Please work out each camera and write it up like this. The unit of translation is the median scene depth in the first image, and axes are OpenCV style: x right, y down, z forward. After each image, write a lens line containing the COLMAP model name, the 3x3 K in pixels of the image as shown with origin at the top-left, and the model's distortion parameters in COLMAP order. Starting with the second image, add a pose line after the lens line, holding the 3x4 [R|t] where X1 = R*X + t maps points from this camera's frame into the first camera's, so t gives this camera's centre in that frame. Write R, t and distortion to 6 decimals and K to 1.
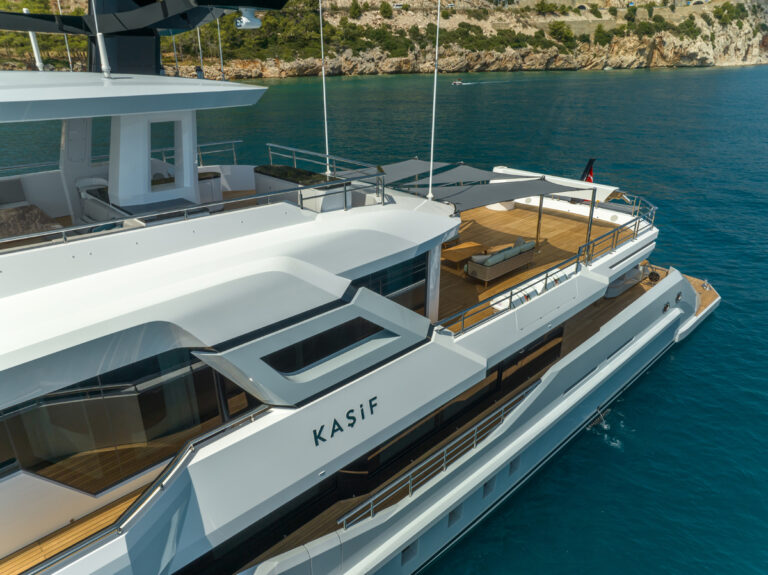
lens RADIAL K [[536.2, 0, 384.0], [0, 536.2, 287.5], [0, 0, 1]] dist [-0.019445, 0.044059]
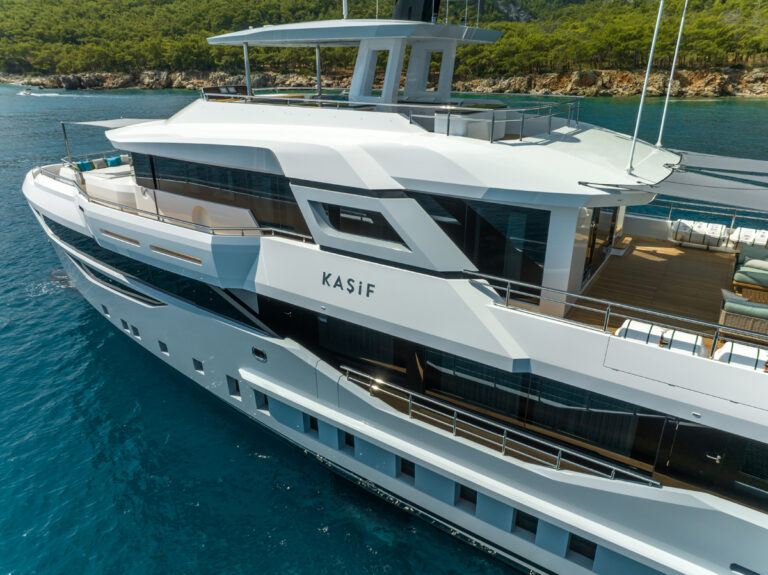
lens RADIAL K [[536.2, 0, 384.0], [0, 536.2, 287.5], [0, 0, 1]] dist [-0.019445, 0.044059]
pose [[0.198758, 0.370489, -0.907322, 0.765231], [-0.376165, 0.883722, 0.278450, -0.092375], [0.904984, 0.285959, 0.315012, 0.469355]]
